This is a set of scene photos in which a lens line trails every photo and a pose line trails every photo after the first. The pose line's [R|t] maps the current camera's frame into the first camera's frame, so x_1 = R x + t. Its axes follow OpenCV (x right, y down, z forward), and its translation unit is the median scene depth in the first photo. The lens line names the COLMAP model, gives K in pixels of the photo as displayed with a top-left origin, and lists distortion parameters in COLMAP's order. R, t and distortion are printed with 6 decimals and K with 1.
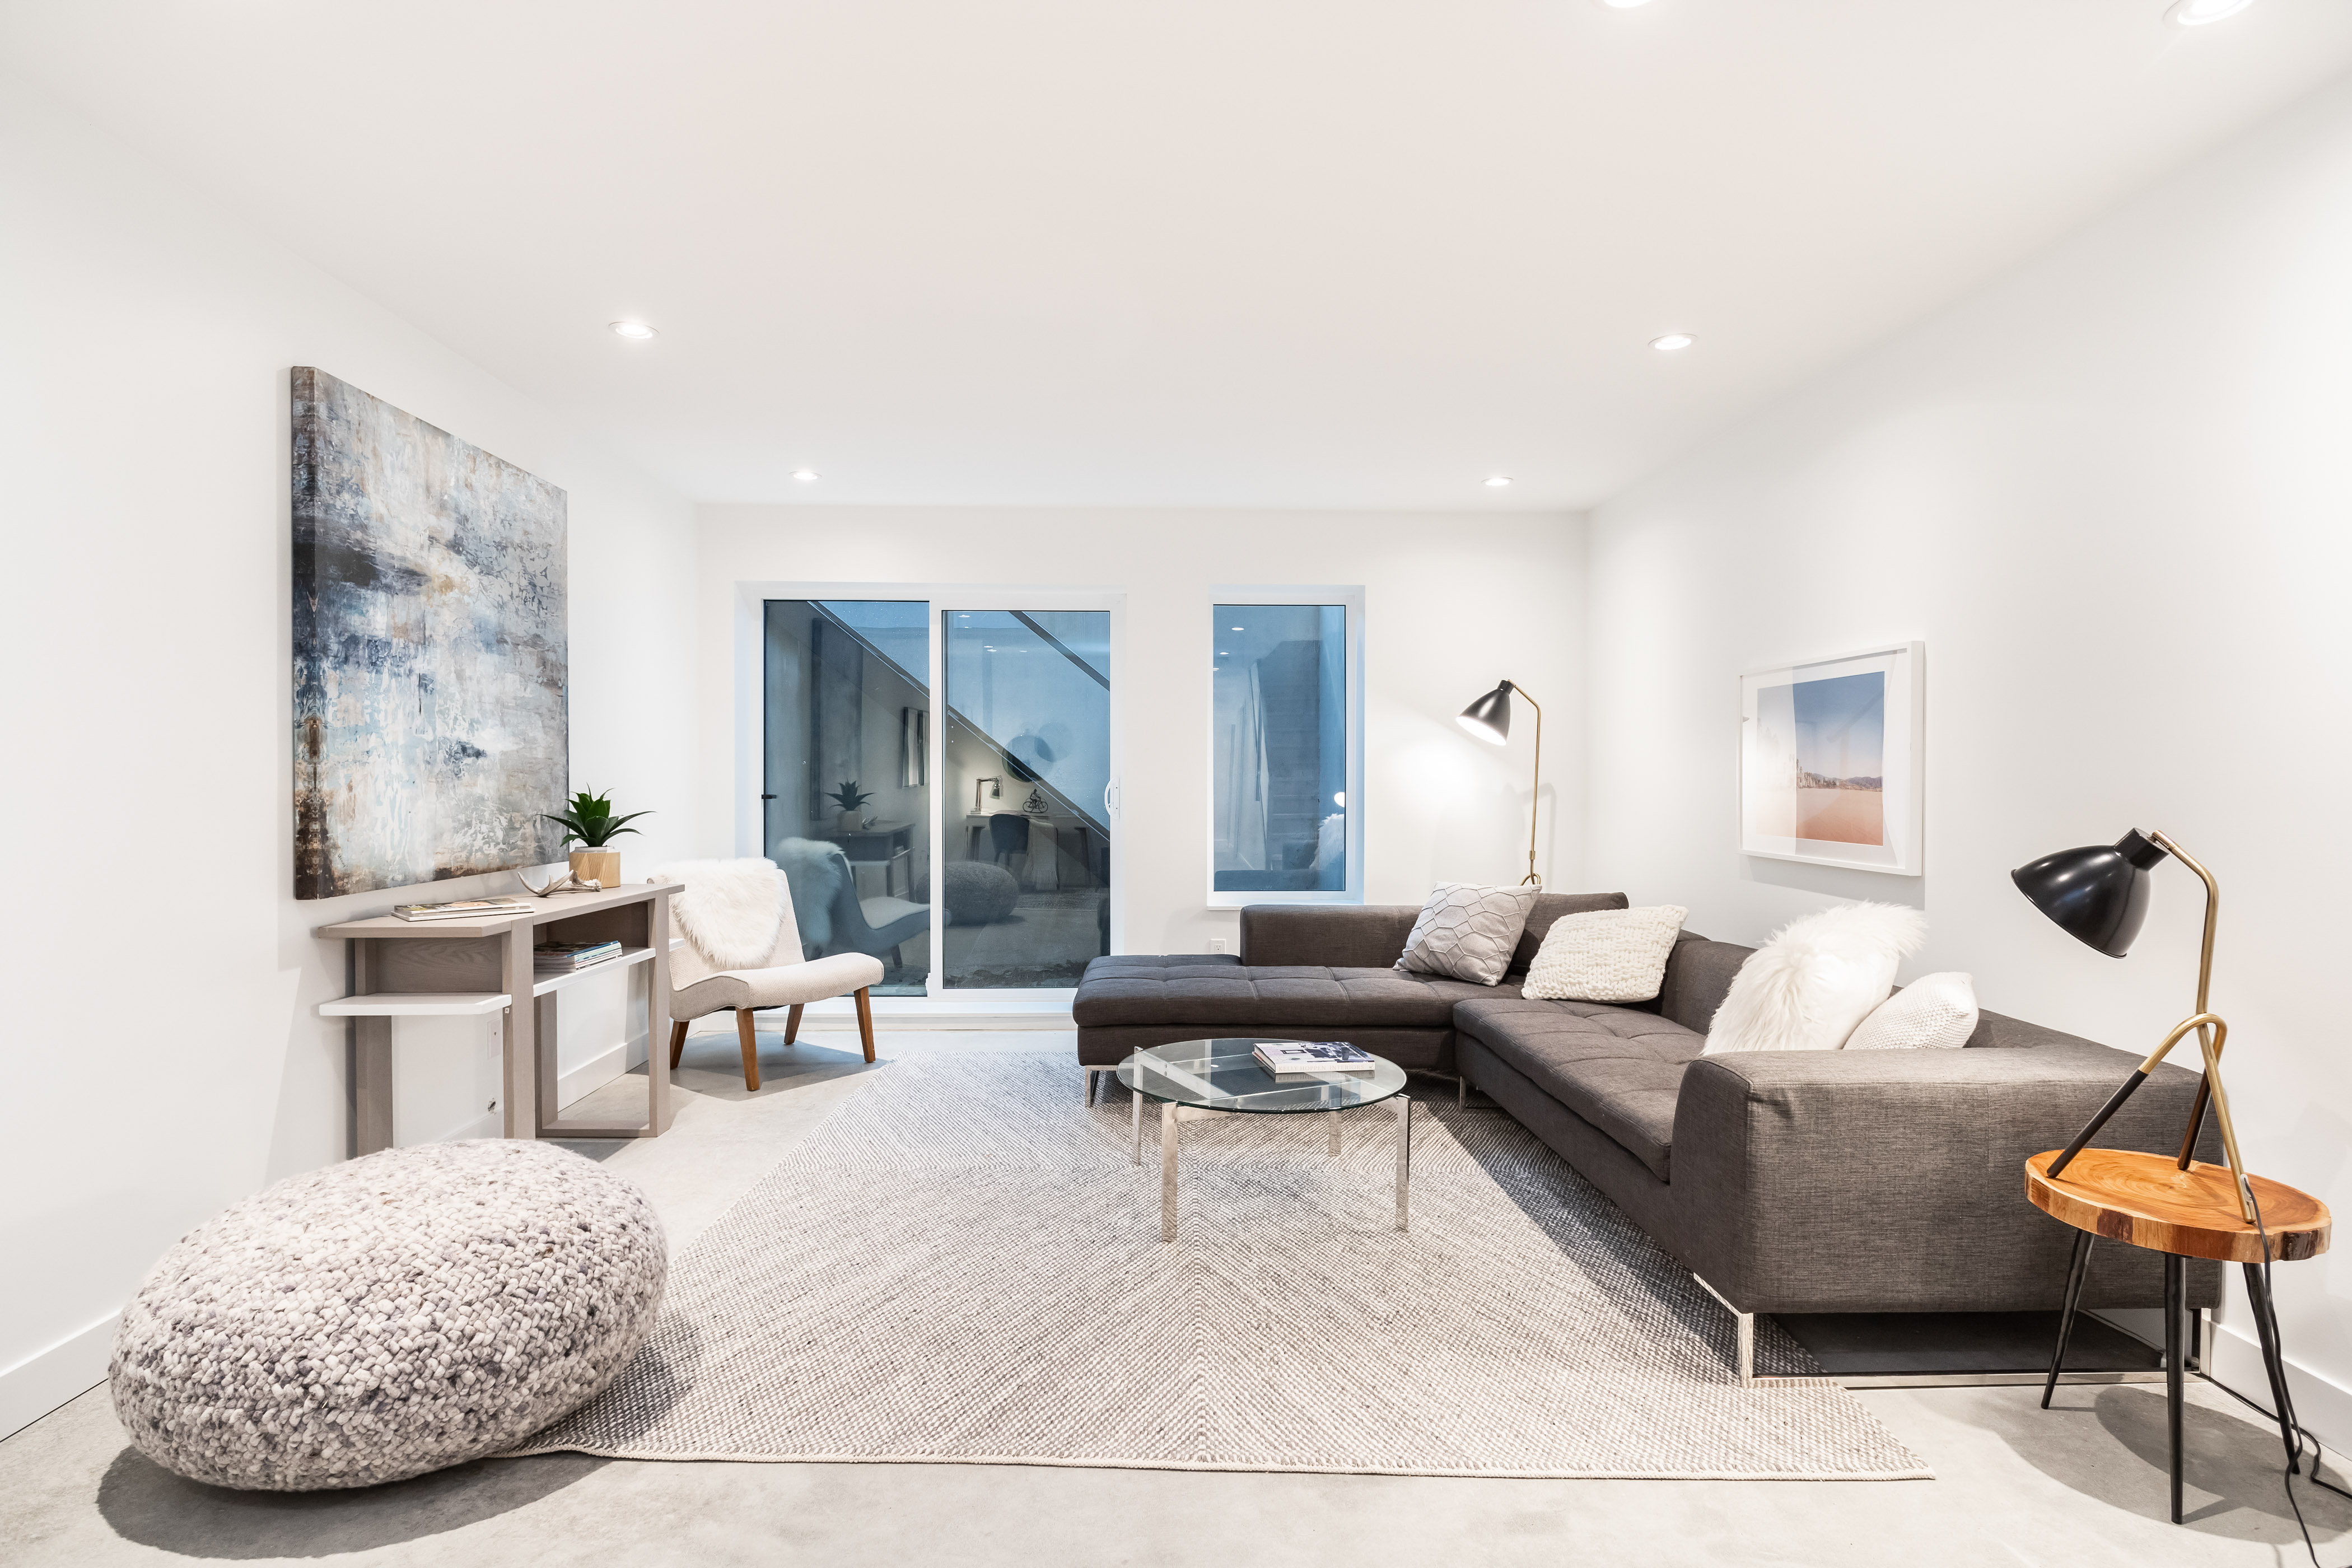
lens RADIAL K [[1207.4, 0, 1167.9], [0, 1207.4, 785.5], [0, 0, 1]] dist [0.003357, -0.003436]
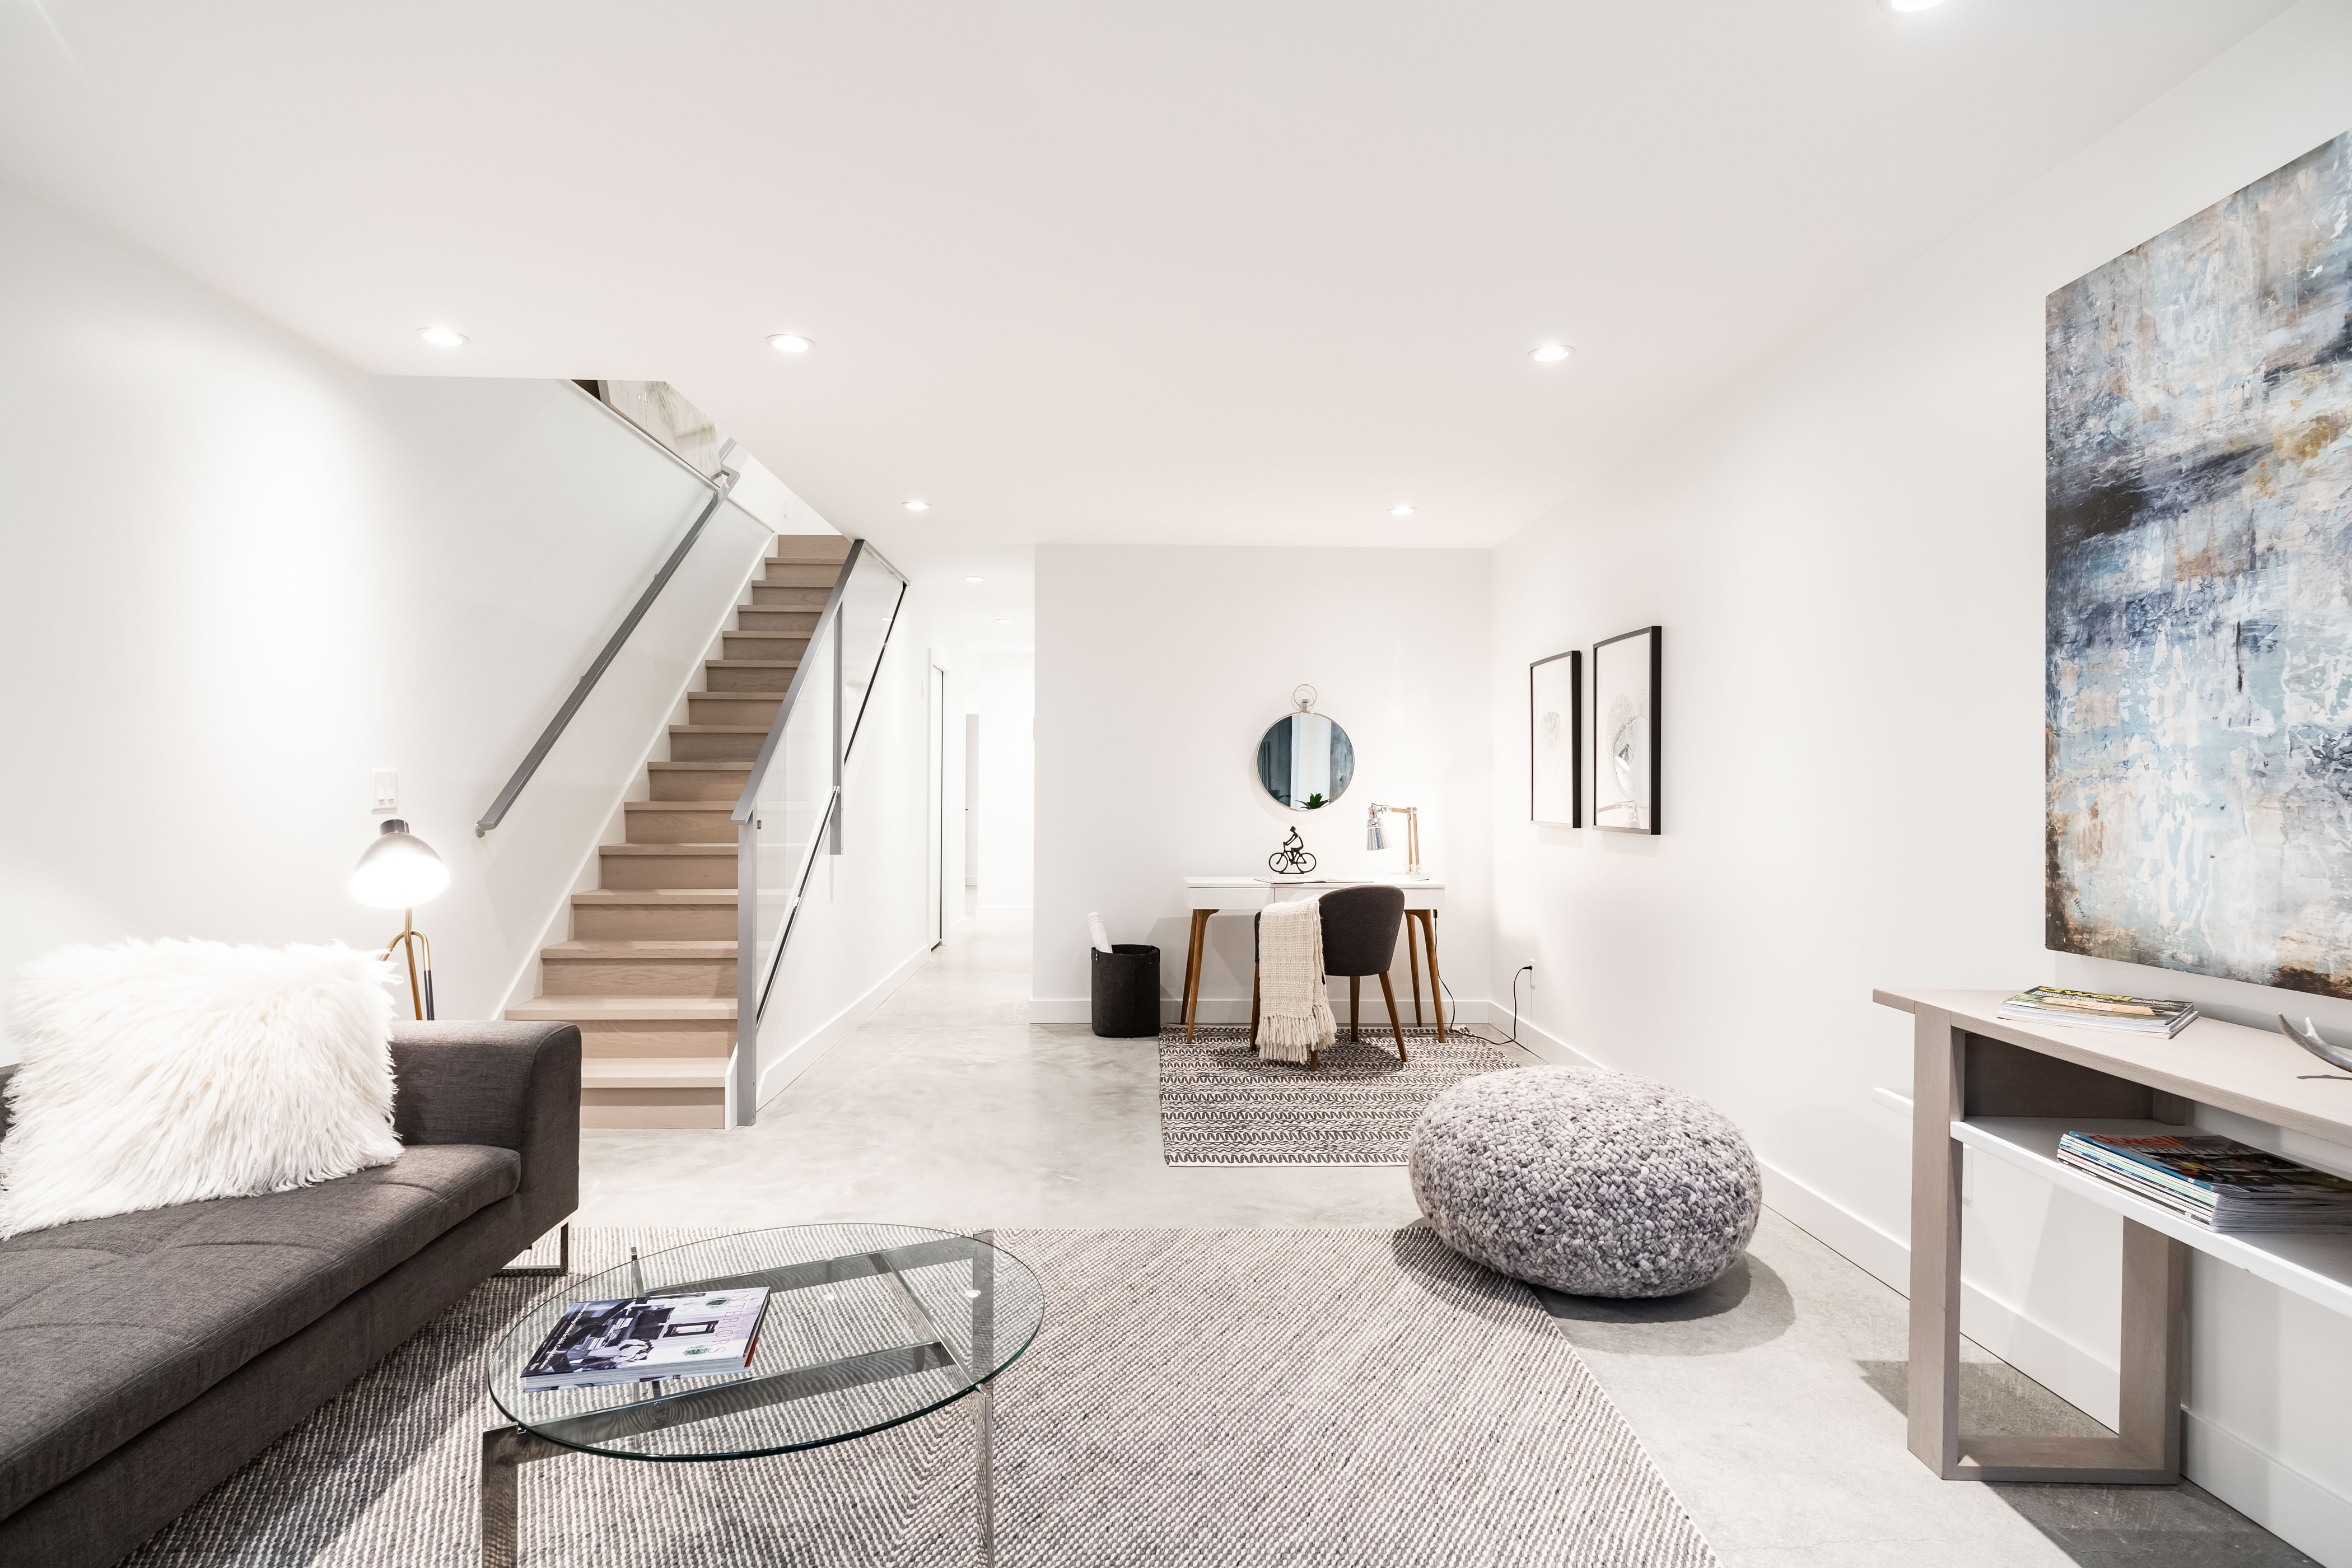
lens RADIAL K [[1207.4, 0, 1168.8], [0, 1207.4, 786.3], [0, 0, 1]] dist [0.003357, -0.003436]
pose [[-0.999969, -0.007389, -0.002604, -0.104207], [-0.007399, 0.999965, 0.003859, -0.012394], [0.002576, 0.003878, -0.999989, 1.676518]]
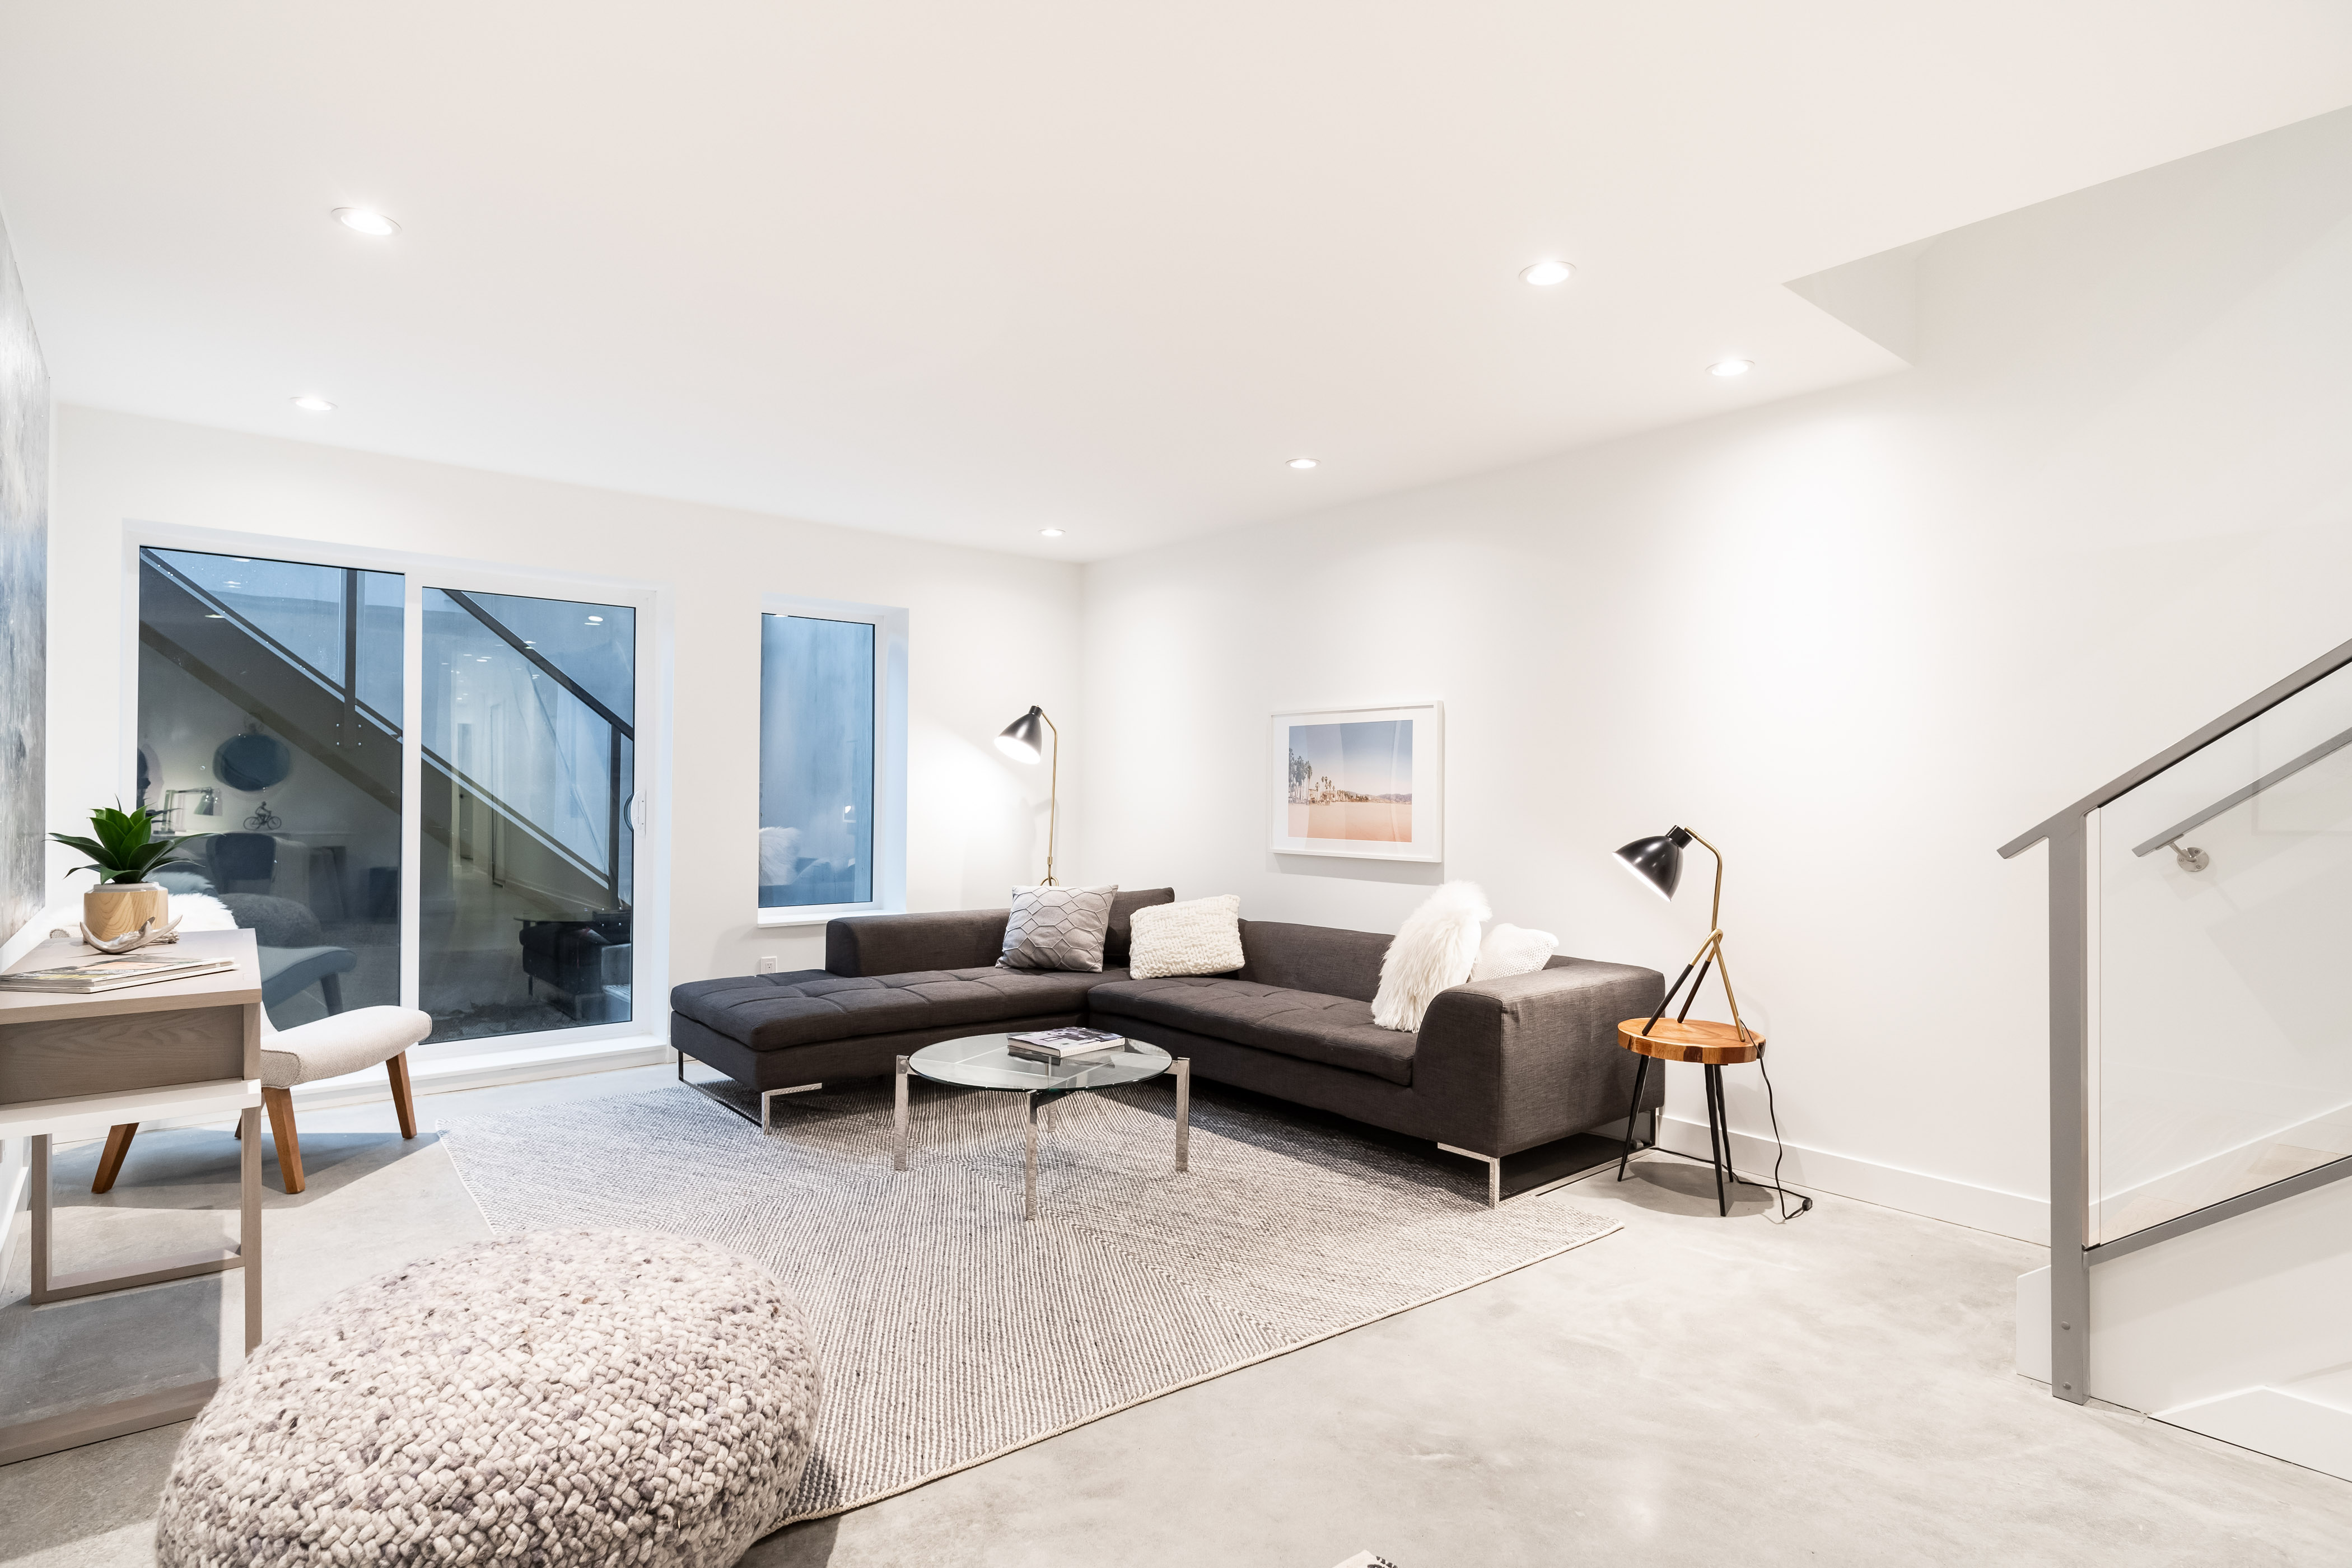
lens RADIAL K [[1207.4, 0, 1169.7], [0, 1207.4, 788.6], [0, 0, 1]] dist [0.003357, -0.003436]
pose [[0.785038, 0.006835, 0.619409, -0.556407], [-0.000991, 0.999952, -0.009779, 0.001029], [-0.619446, 0.007063, 0.785007, 0.065669]]
